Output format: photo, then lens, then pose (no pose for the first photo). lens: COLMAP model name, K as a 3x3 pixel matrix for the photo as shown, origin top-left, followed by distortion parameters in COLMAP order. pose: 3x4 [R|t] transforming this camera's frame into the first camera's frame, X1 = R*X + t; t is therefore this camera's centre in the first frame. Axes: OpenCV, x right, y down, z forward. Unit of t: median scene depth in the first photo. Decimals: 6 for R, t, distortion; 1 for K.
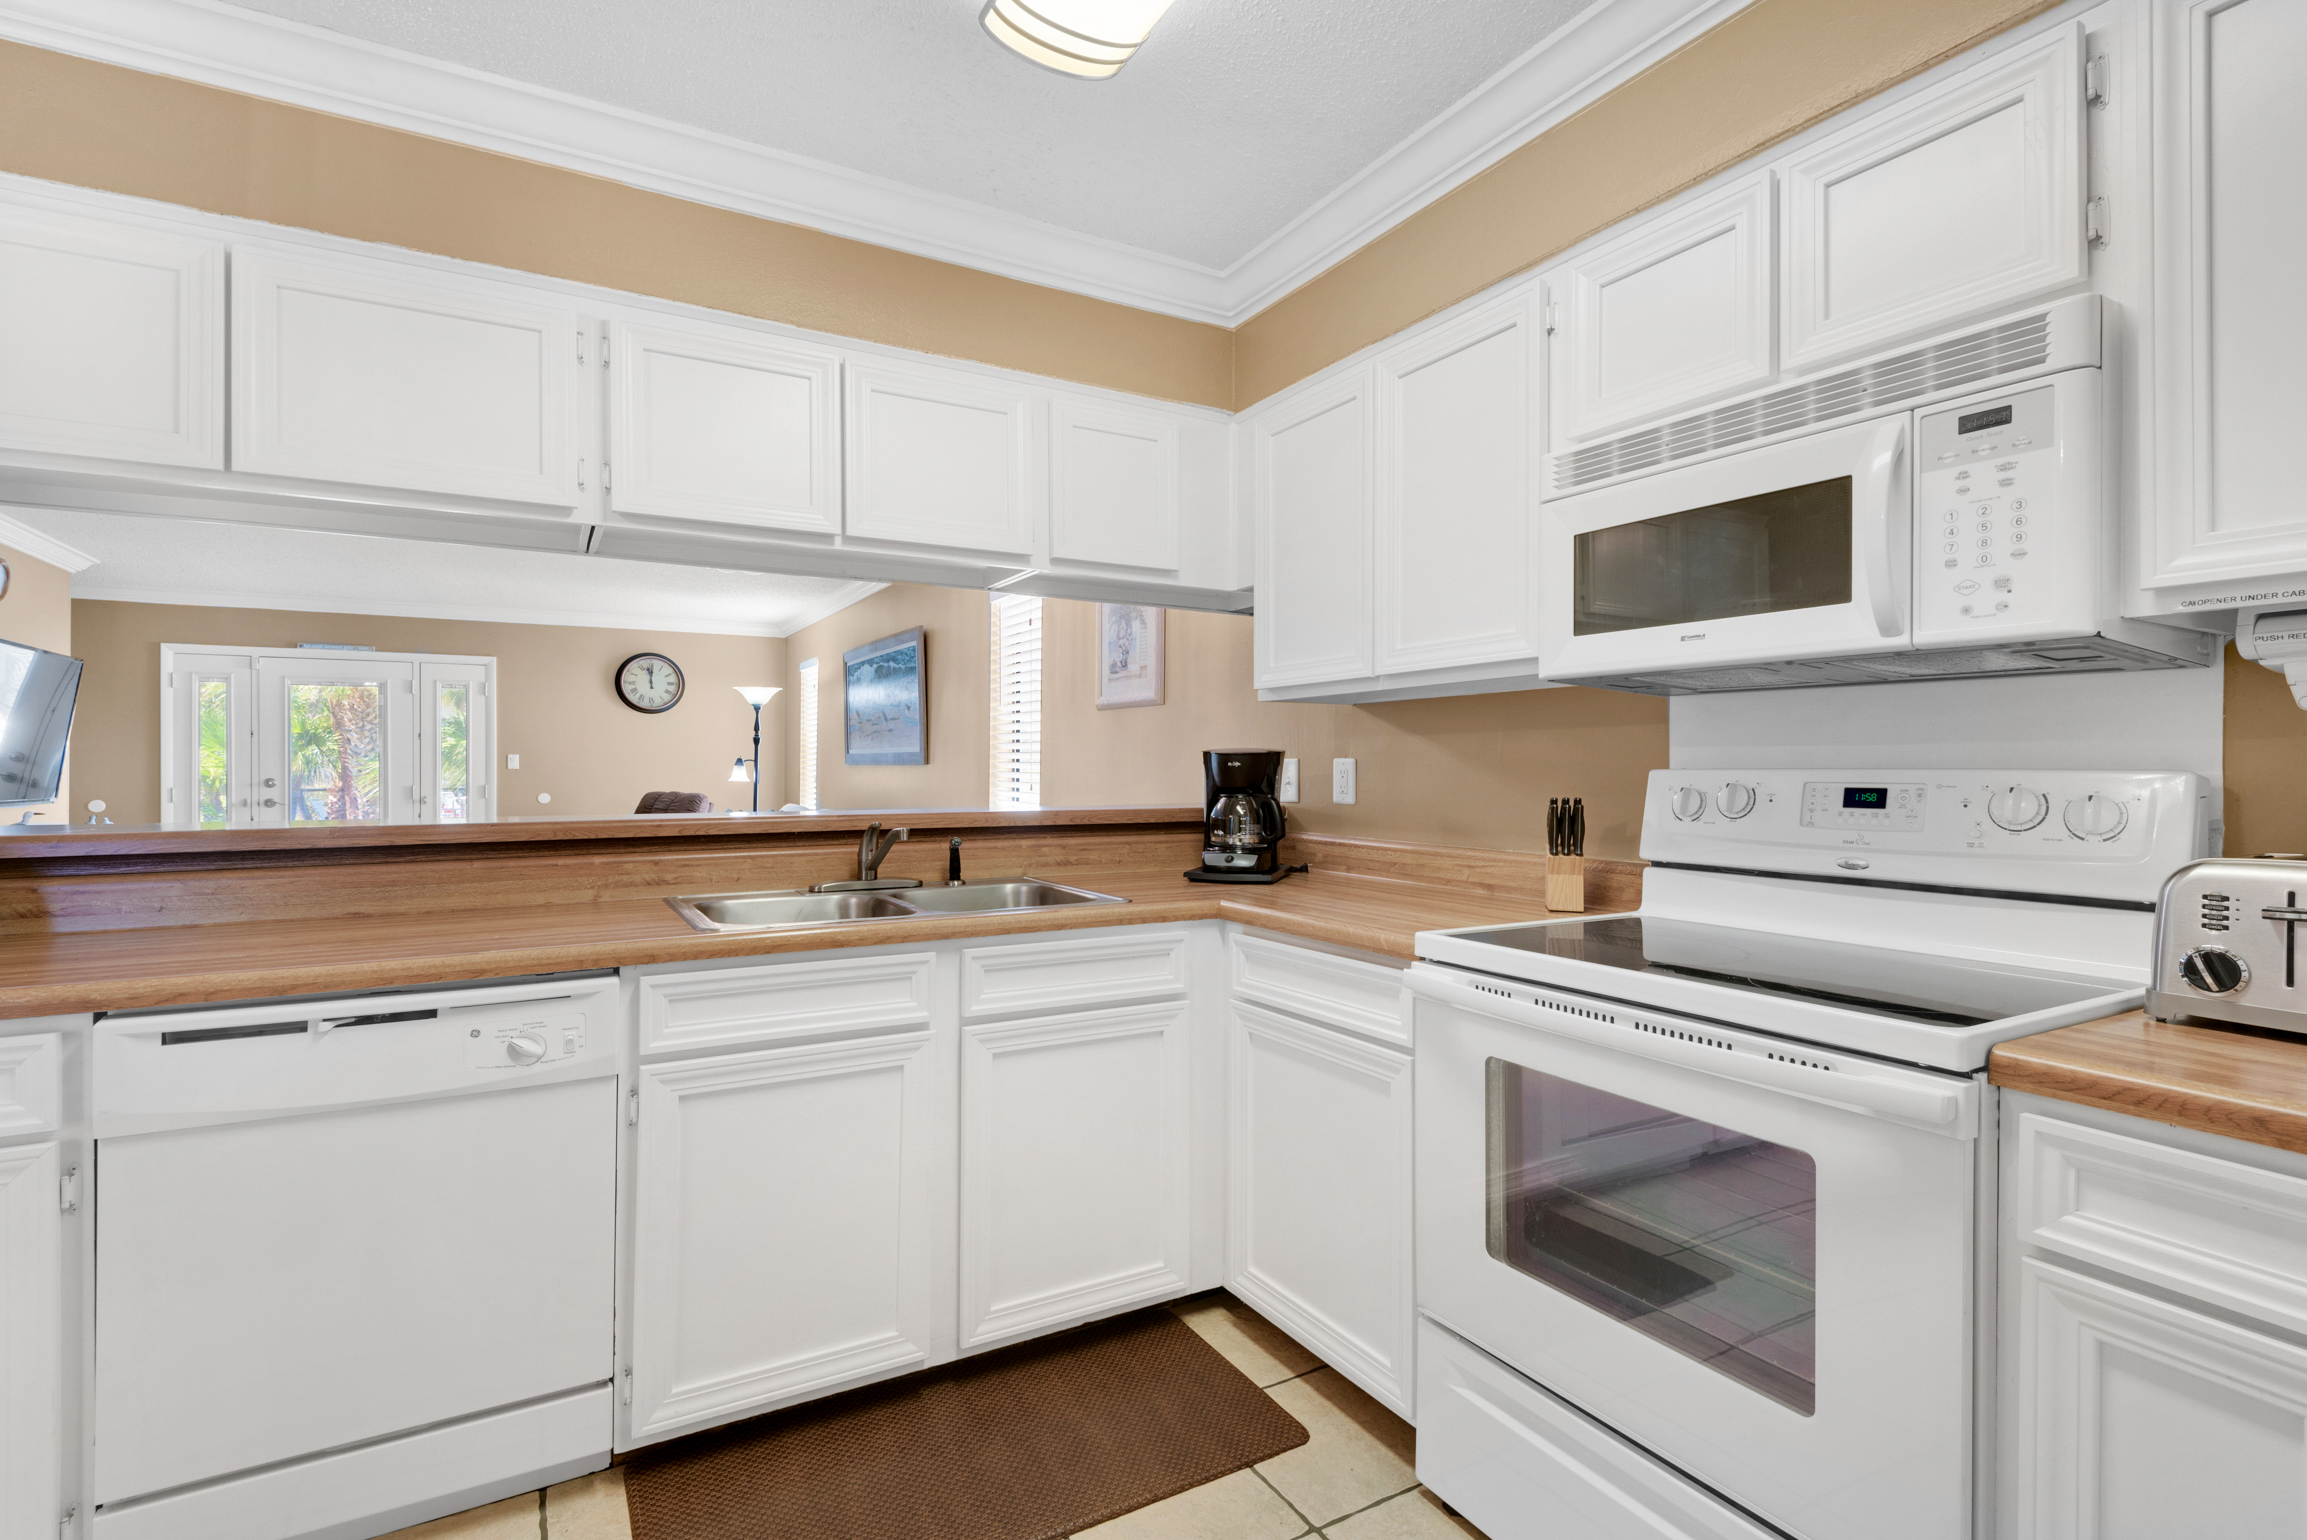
lens RADIAL K [[1069.5, 0, 1133.2], [0, 1069.5, 765.9], [0, 0, 1]] dist [-0.001543, -0.002657]
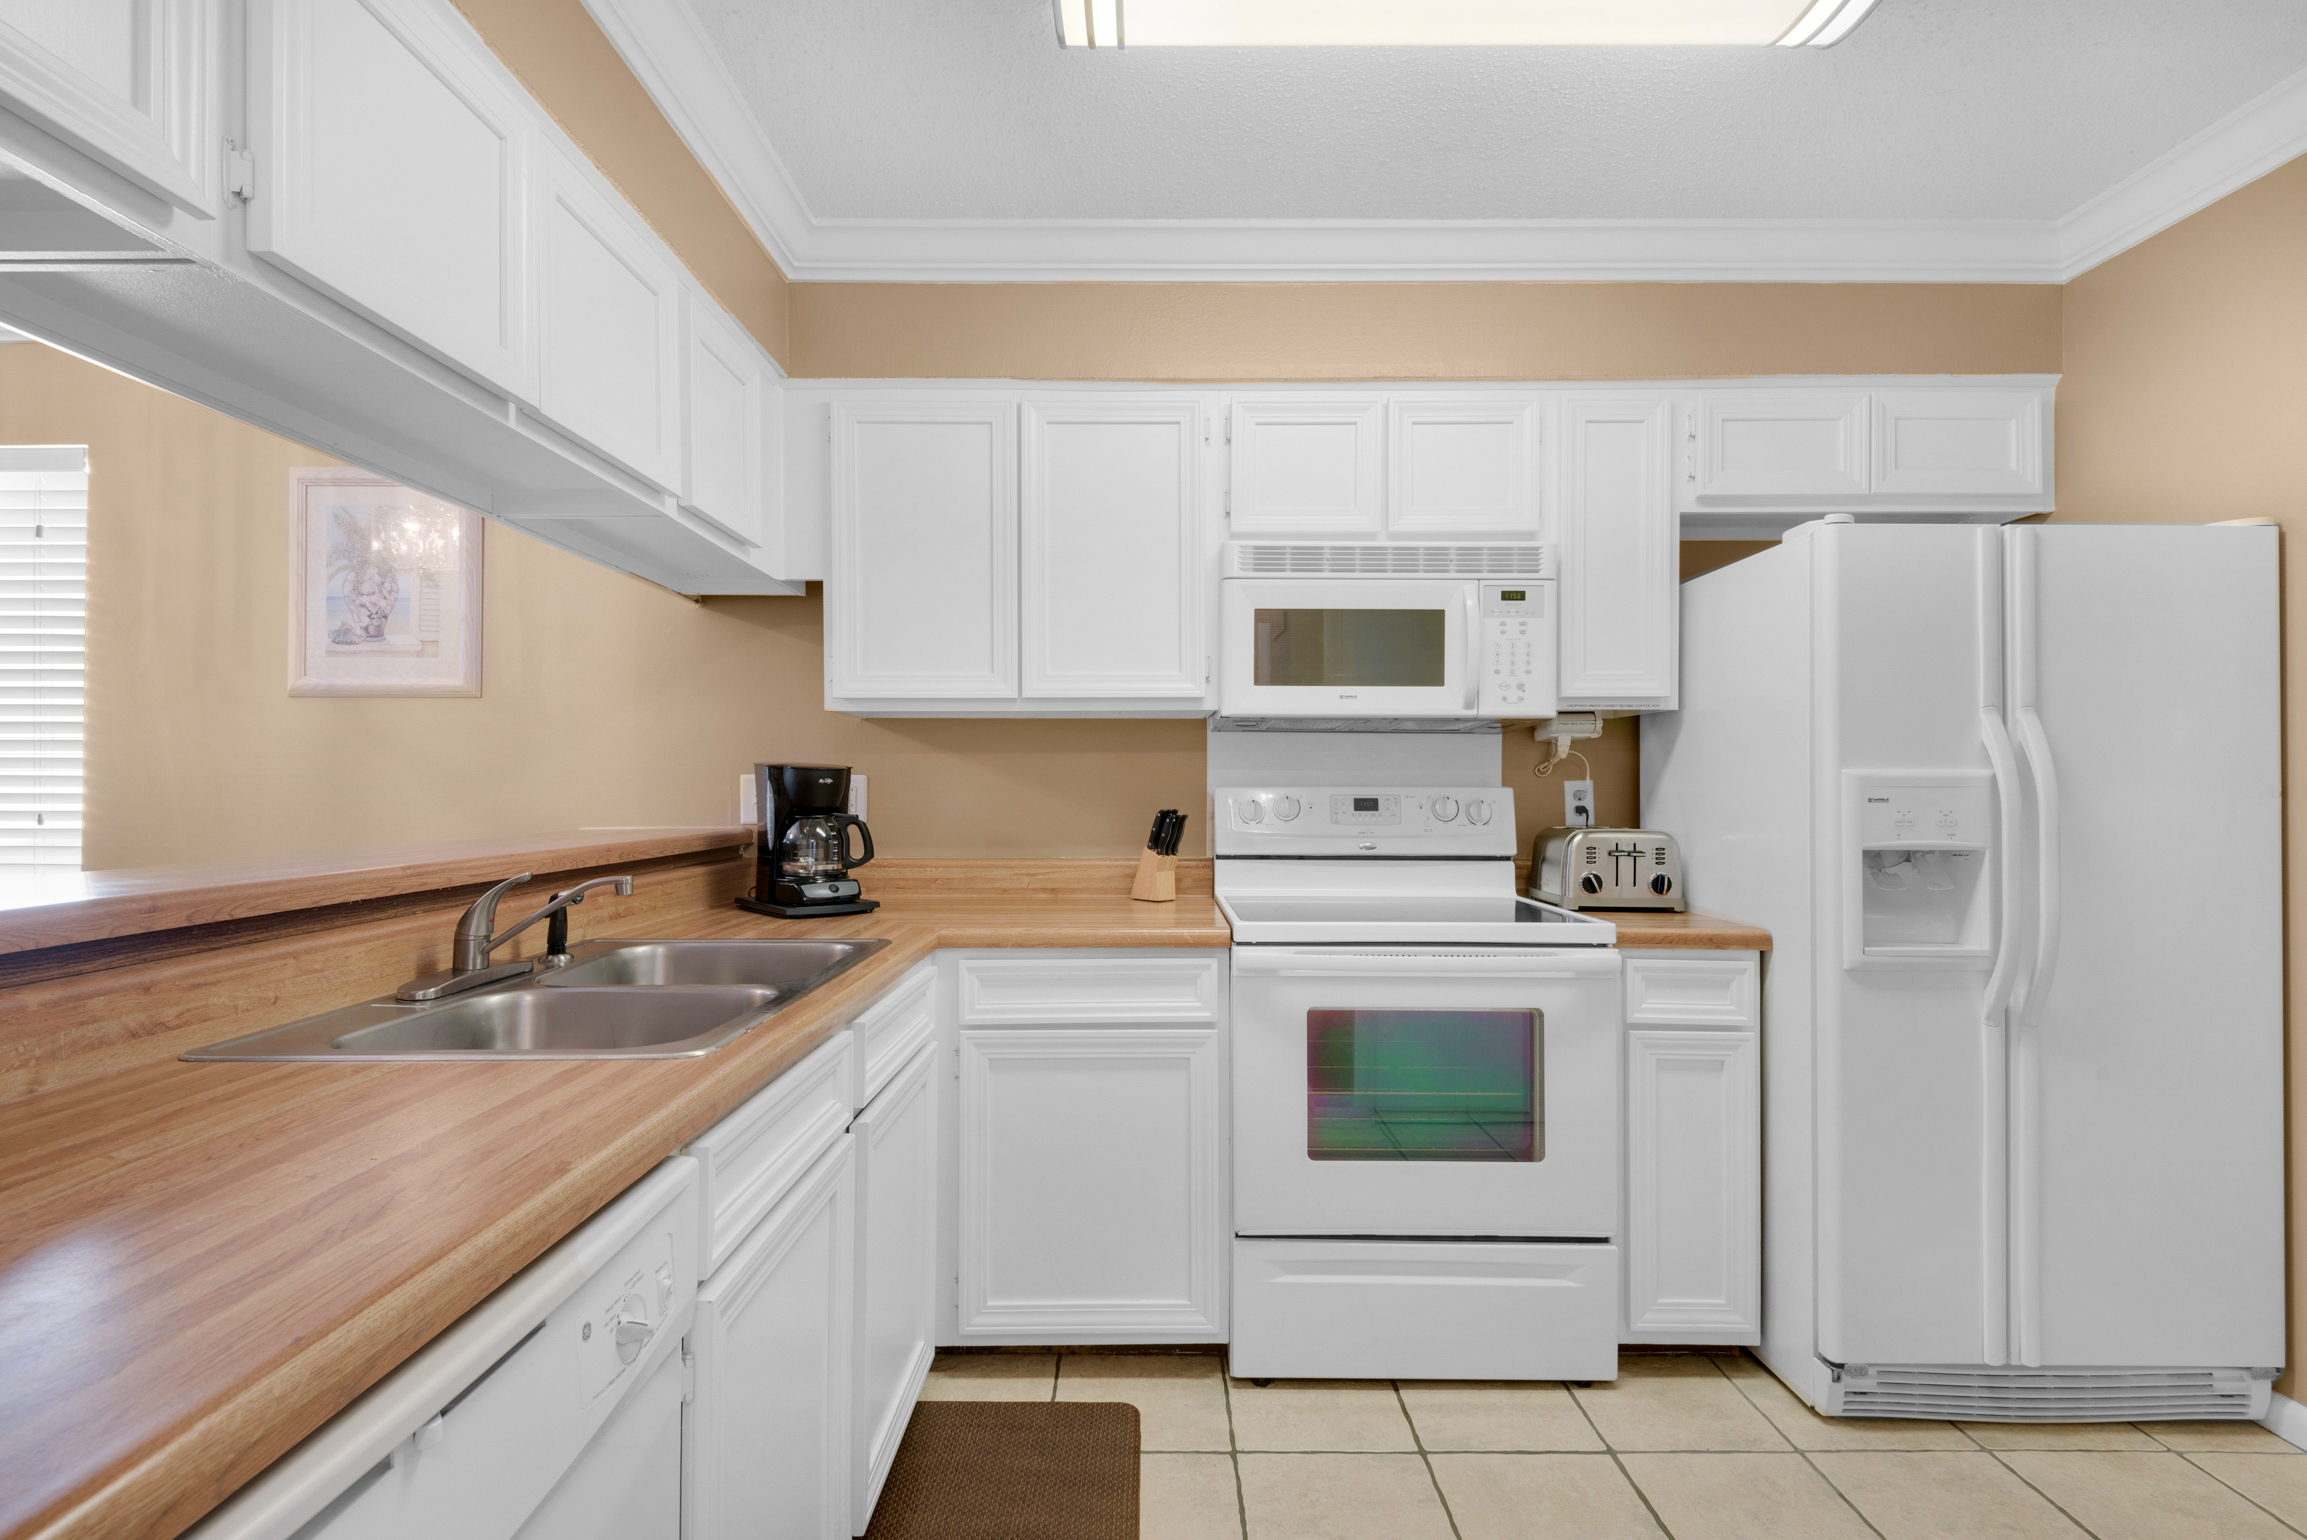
lens RADIAL K [[1069.5, 0, 1154.1], [0, 1069.5, 778.2], [0, 0, 1]] dist [-0.001543, -0.002657]
pose [[0.470874, 0.007325, 0.882170, -0.725756], [-0.004170, 0.999973, -0.006077, 0.001286], [-0.882191, -0.000818, 0.470892, 0.445476]]
